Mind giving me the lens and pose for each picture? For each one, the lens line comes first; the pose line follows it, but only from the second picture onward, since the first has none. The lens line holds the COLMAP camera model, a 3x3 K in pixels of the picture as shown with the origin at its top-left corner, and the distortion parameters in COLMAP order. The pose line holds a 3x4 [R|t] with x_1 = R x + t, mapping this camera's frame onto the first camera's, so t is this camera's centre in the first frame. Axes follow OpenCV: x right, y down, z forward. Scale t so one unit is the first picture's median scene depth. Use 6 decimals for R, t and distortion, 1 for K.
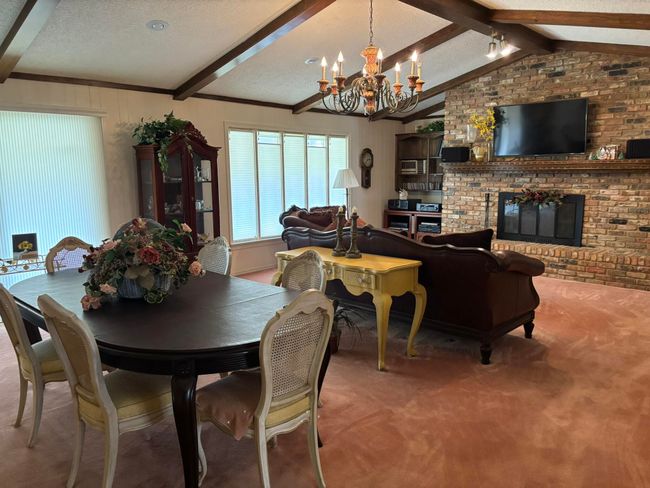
lens RADIAL K [[492.8, 0, 324.3], [0, 492.8, 249.8], [0, 0, 1]] dist [0.052207, -0.047964]
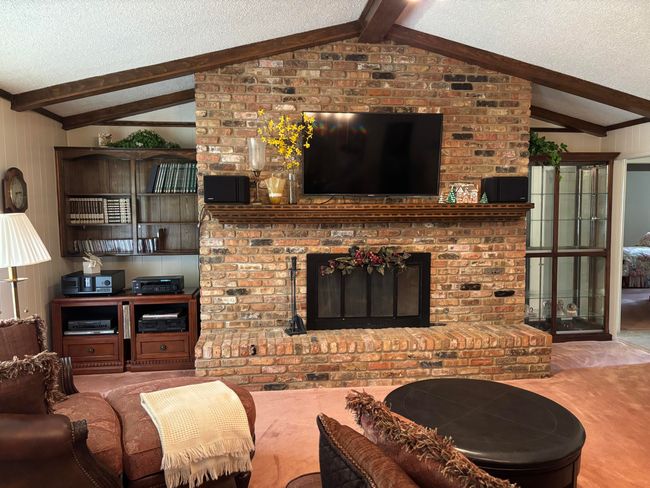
lens RADIAL K [[492.8, 0, 324.3], [0, 492.8, 249.8], [0, 0, 1]] dist [0.052207, -0.047964]
pose [[0.641369, -0.053839, 0.765341, -0.102711], [0.122556, 0.991915, -0.032927, -0.107400], [-0.757381, 0.114915, 0.642782, 0.651742]]
